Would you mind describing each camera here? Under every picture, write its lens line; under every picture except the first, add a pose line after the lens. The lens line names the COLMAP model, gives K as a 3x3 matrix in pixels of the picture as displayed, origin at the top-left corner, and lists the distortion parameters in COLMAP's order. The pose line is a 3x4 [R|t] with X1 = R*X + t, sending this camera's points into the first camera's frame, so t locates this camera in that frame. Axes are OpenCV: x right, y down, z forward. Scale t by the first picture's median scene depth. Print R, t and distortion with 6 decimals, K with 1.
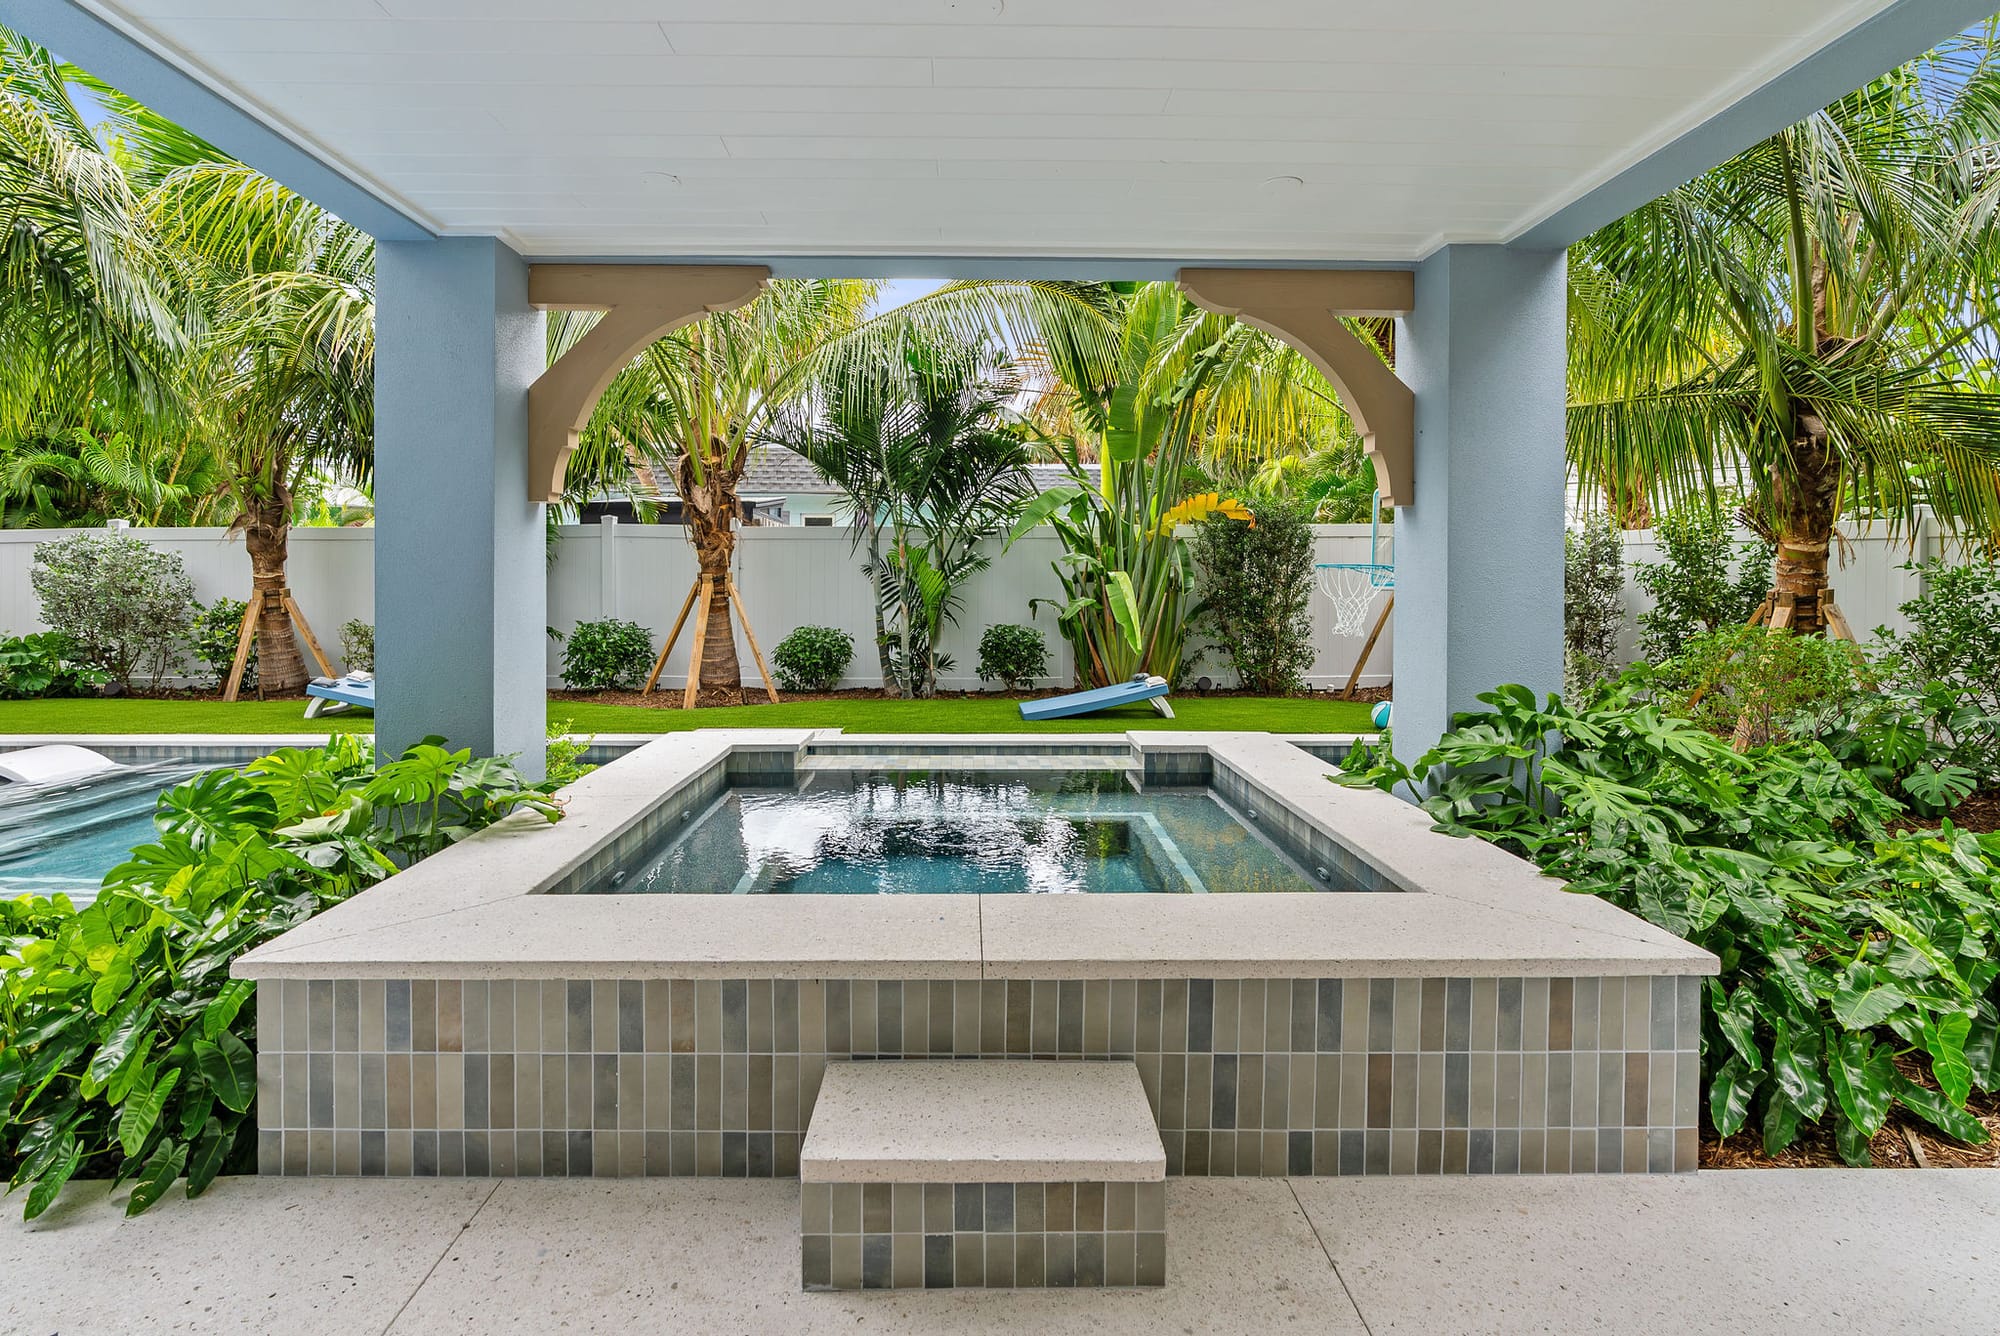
lens RADIAL K [[948.0, 0, 977.1], [0, 948.0, 592.3], [0, 0, 1]] dist [-0.001797, -0.000247]
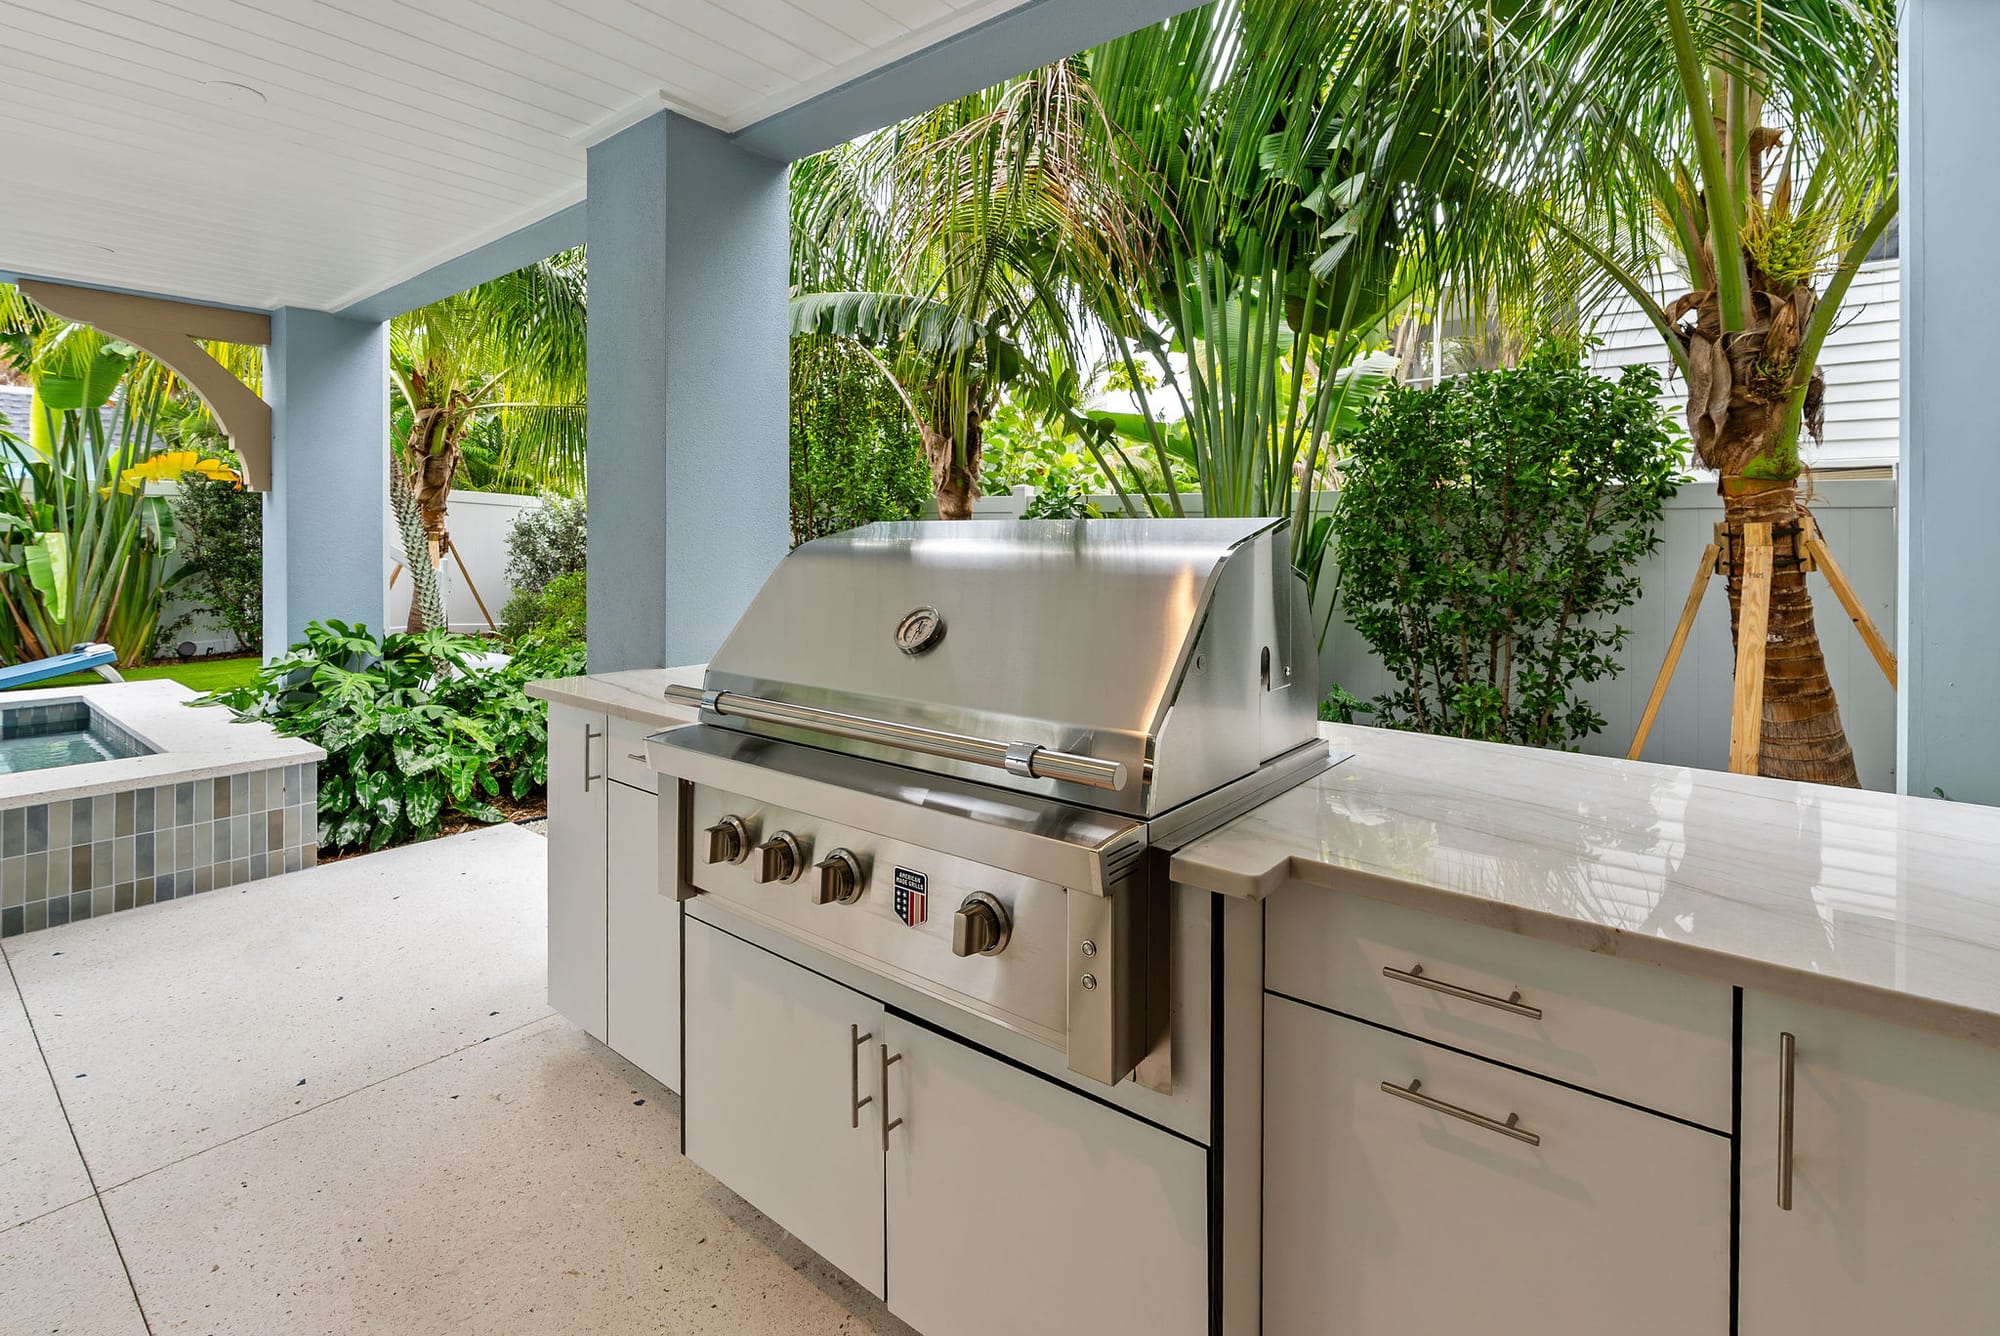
lens RADIAL K [[936.9, 0, 994.6], [0, 936.9, 546.2], [0, 0, 1]] dist [-0.003643, -0.000638]
pose [[0.640961, -0.015859, 0.767410, 0.047951], [0.014035, 0.999862, 0.008940, -0.006075], [-0.767445, 0.005041, 0.641095, -0.293386]]
